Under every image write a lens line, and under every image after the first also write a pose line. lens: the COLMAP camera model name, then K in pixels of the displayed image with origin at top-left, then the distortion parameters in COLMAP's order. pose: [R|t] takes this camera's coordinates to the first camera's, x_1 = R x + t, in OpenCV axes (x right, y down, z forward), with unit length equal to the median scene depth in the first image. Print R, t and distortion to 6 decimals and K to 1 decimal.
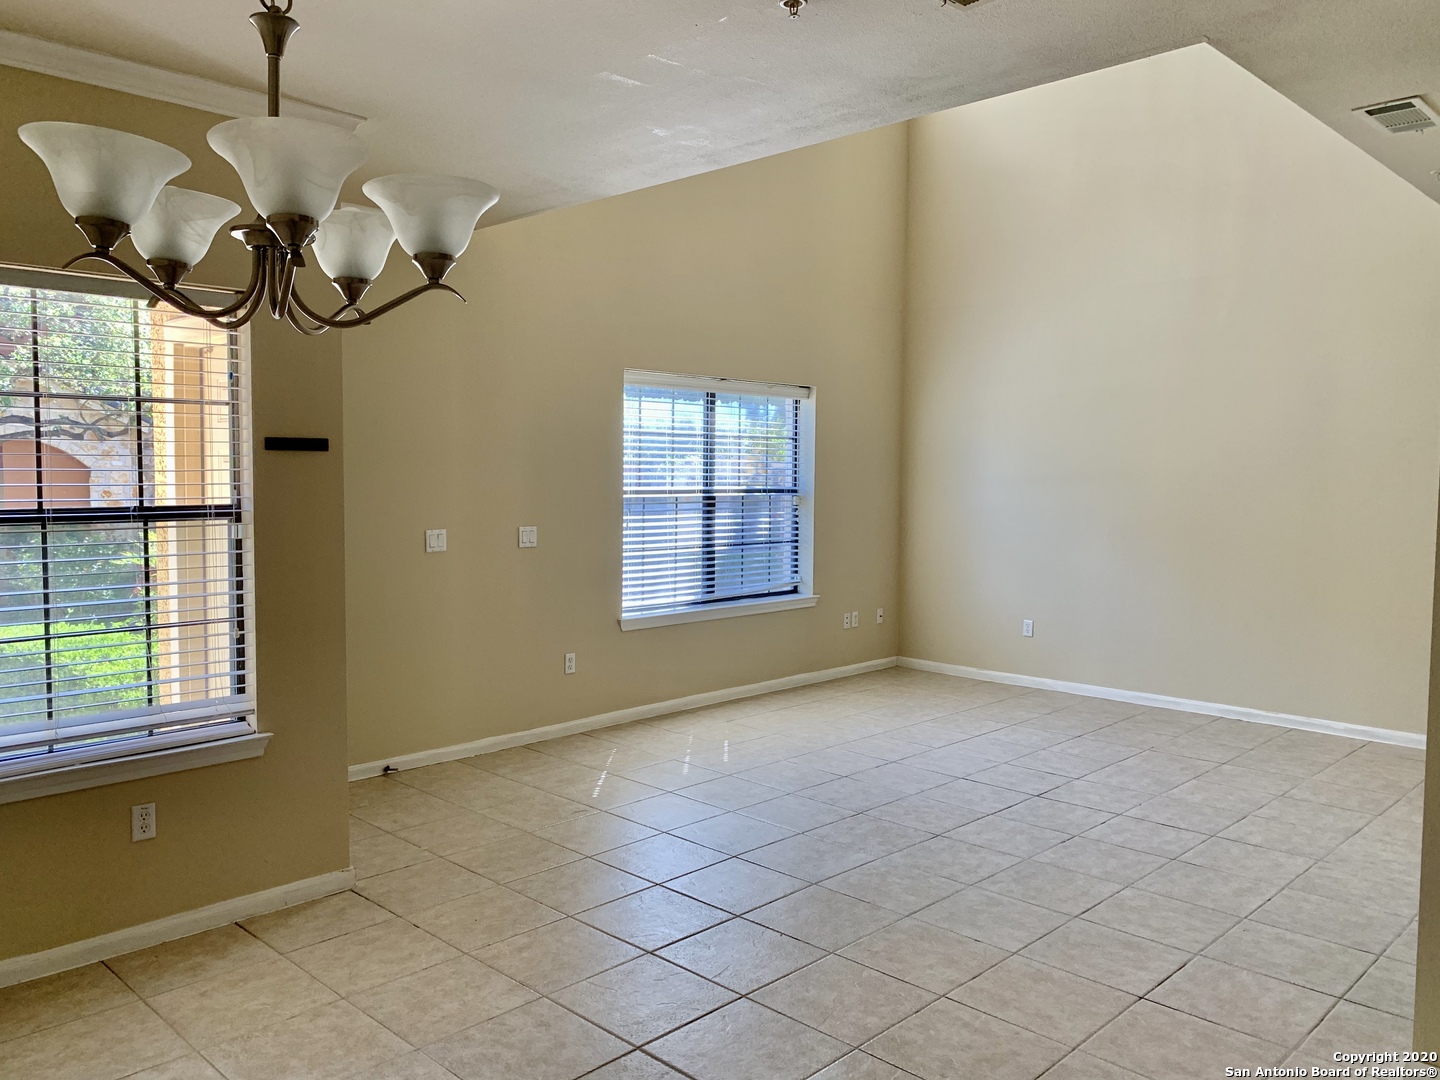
lens RADIAL K [[1098.1, 0, 713.1], [0, 1098.1, 523.0], [0, 0, 1]] dist [0.048940, -0.068790]
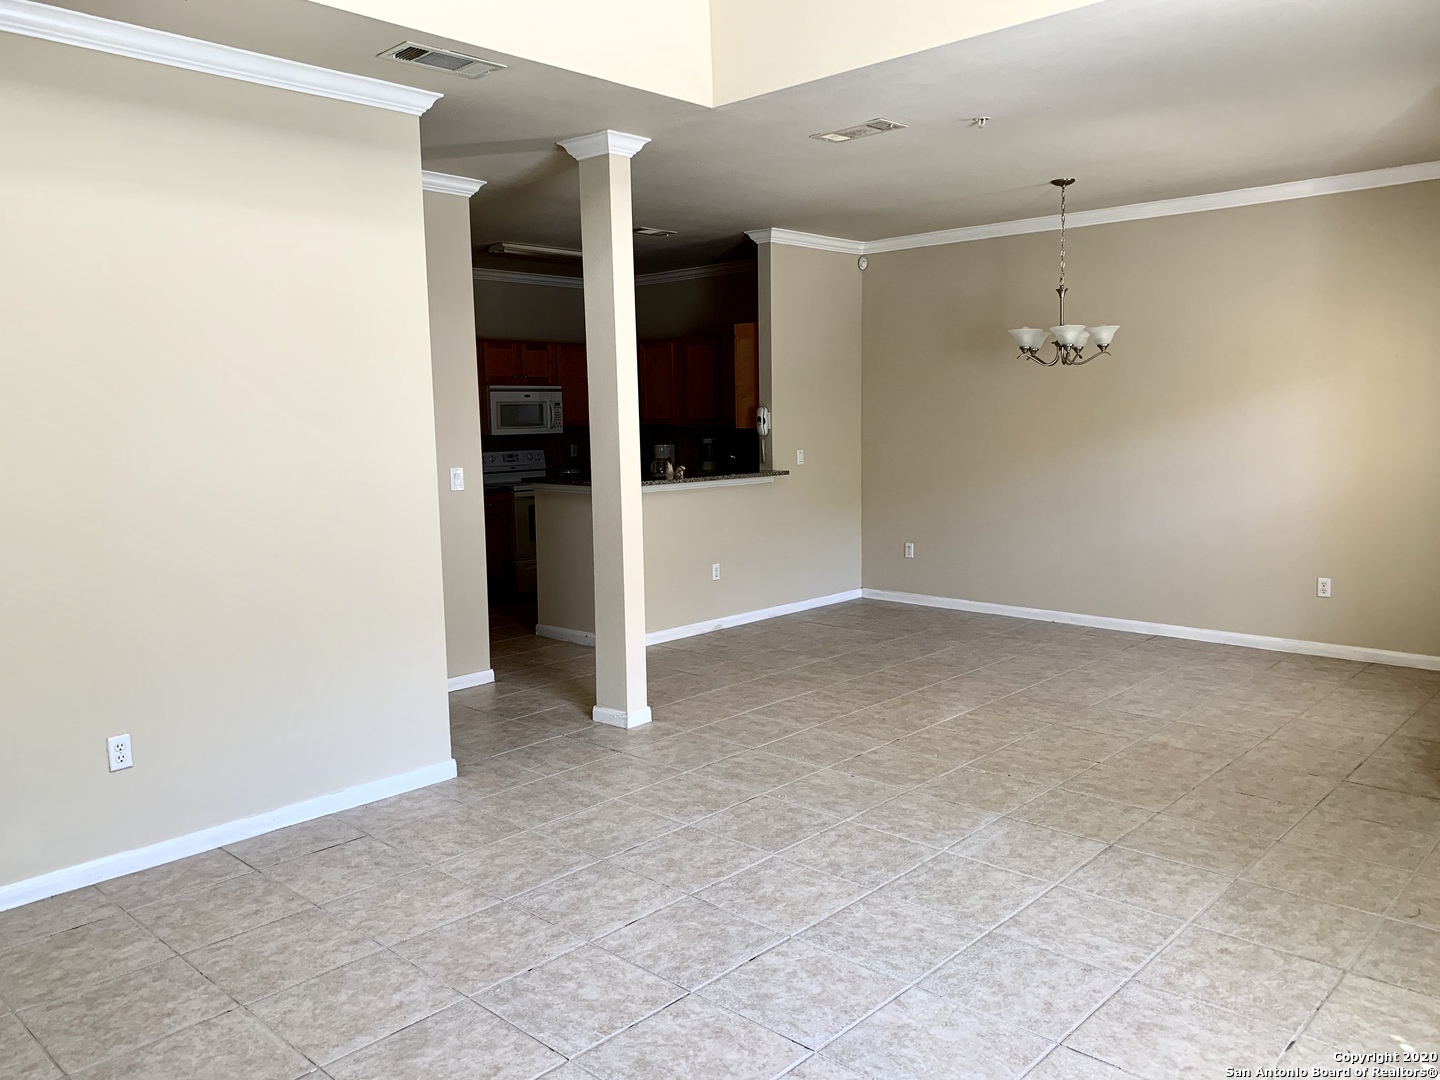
lens RADIAL K [[1098.1, 0, 714.7], [0, 1098.1, 527.2], [0, 0, 1]] dist [0.048940, -0.068790]
pose [[-0.999535, 0.013955, -0.027093, 0.291387], [0.009635, 0.988103, 0.153493, -0.066858], [0.028913, 0.153161, -0.987778, 1.501630]]
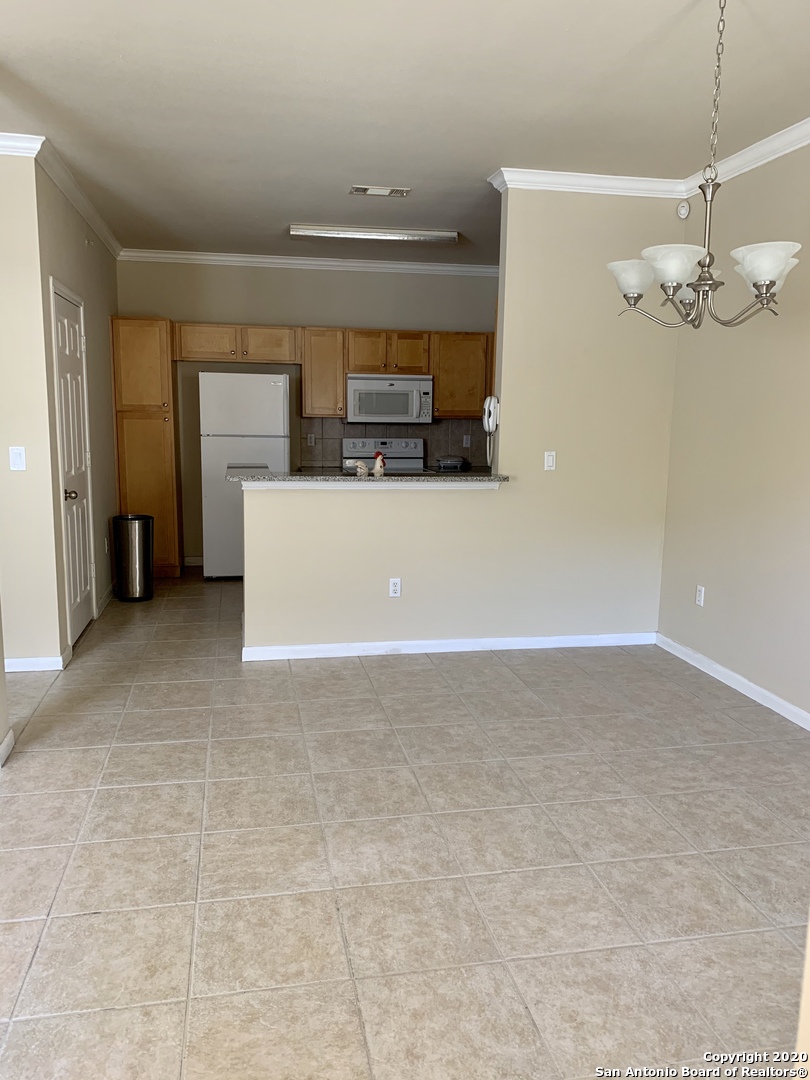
lens RADIAL K [[823.6, 0, 405.3], [0, 823.6, 544.1], [0, 0, 1]] dist [0.048940, -0.068790]
pose [[-0.830867, -0.107777, 0.545933, -0.258079], [0.007400, 0.978838, 0.204504, -0.027472], [-0.556421, 0.173956, -0.812487, 0.833749]]
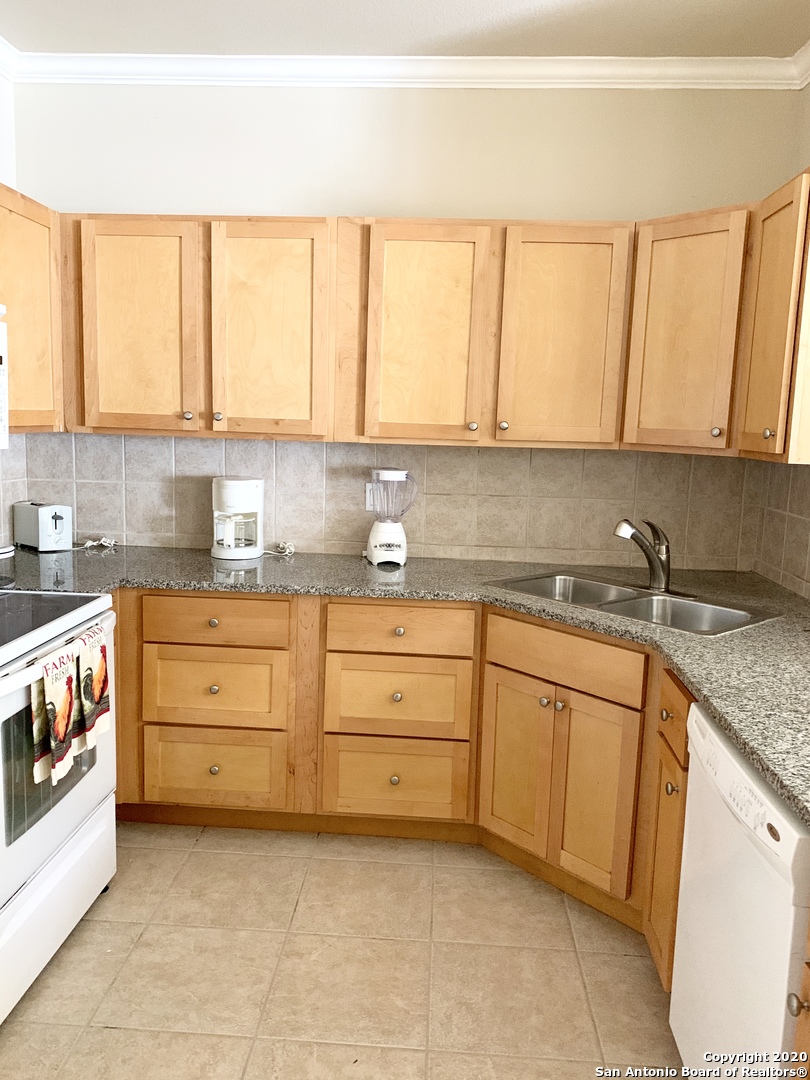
lens RADIAL K [[823.6, 0, 398.2], [0, 823.6, 533.9], [0, 0, 1]] dist [0.048940, -0.068790]
pose [[-0.752960, 0.059410, -0.655378, 0.640548], [-0.069424, 0.983187, 0.168888, 0.010867], [0.654393, 0.172665, -0.736177, 0.123464]]
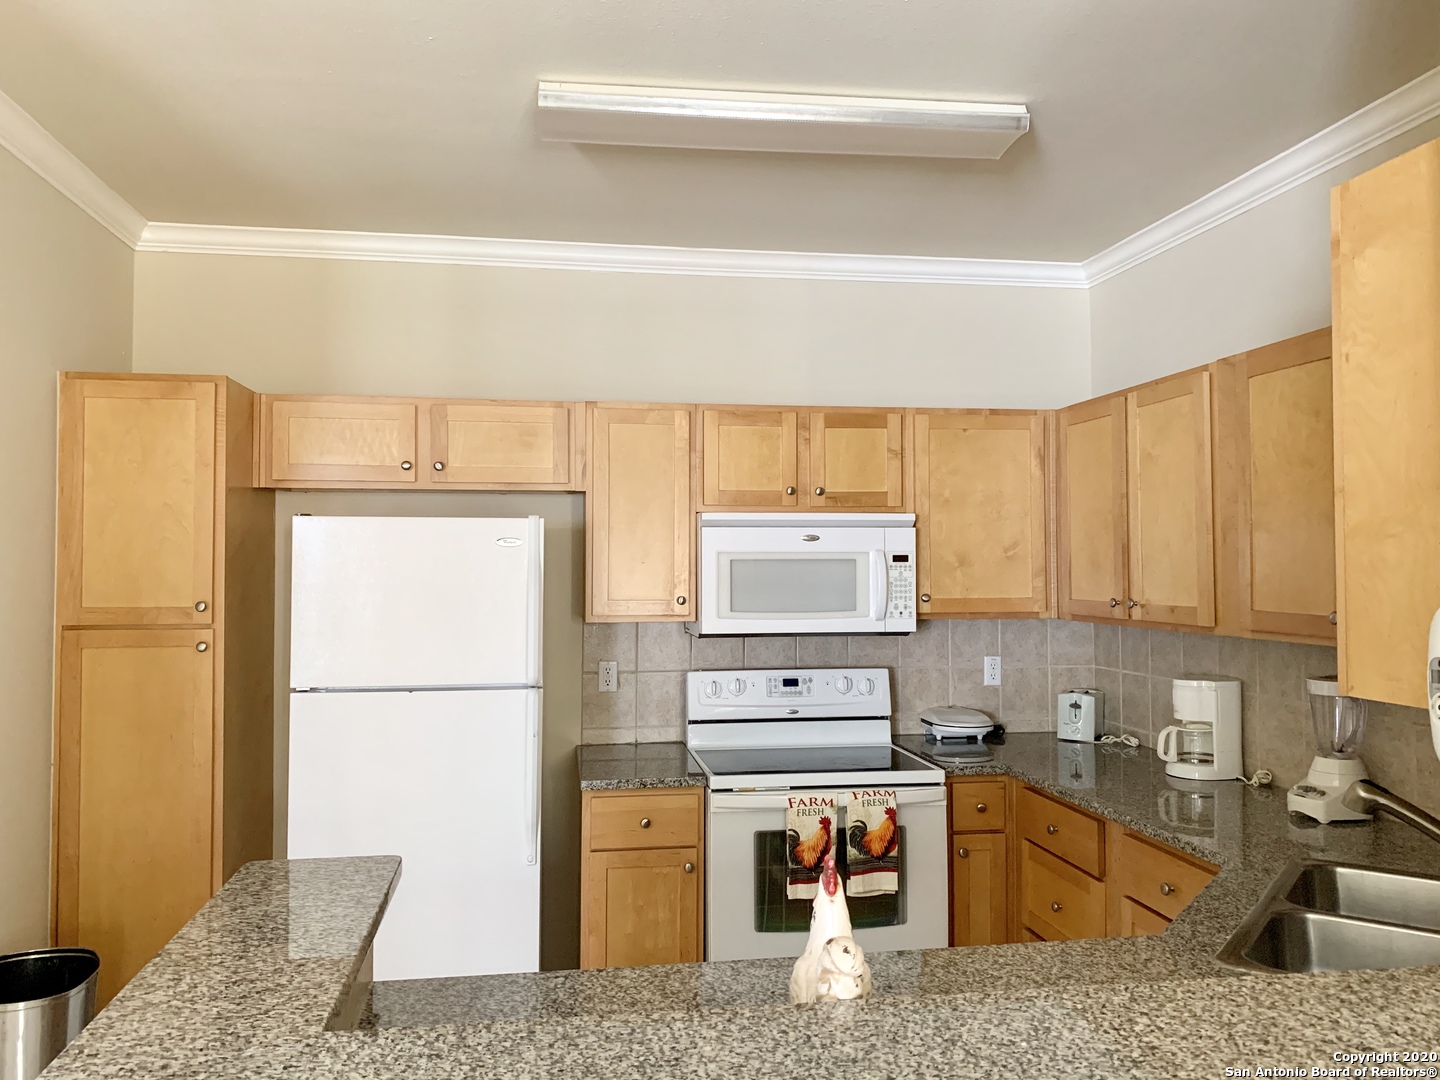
lens RADIAL K [[1098.1, 0, 724.1], [0, 1098.1, 526.9], [0, 0, 1]] dist [0.048940, -0.068790]
pose [[-0.813319, 0.013829, 0.581654, 0.173493], [0.023454, 0.999684, 0.009029, -0.021906], [-0.581346, 0.020986, -0.813386, 0.295687]]
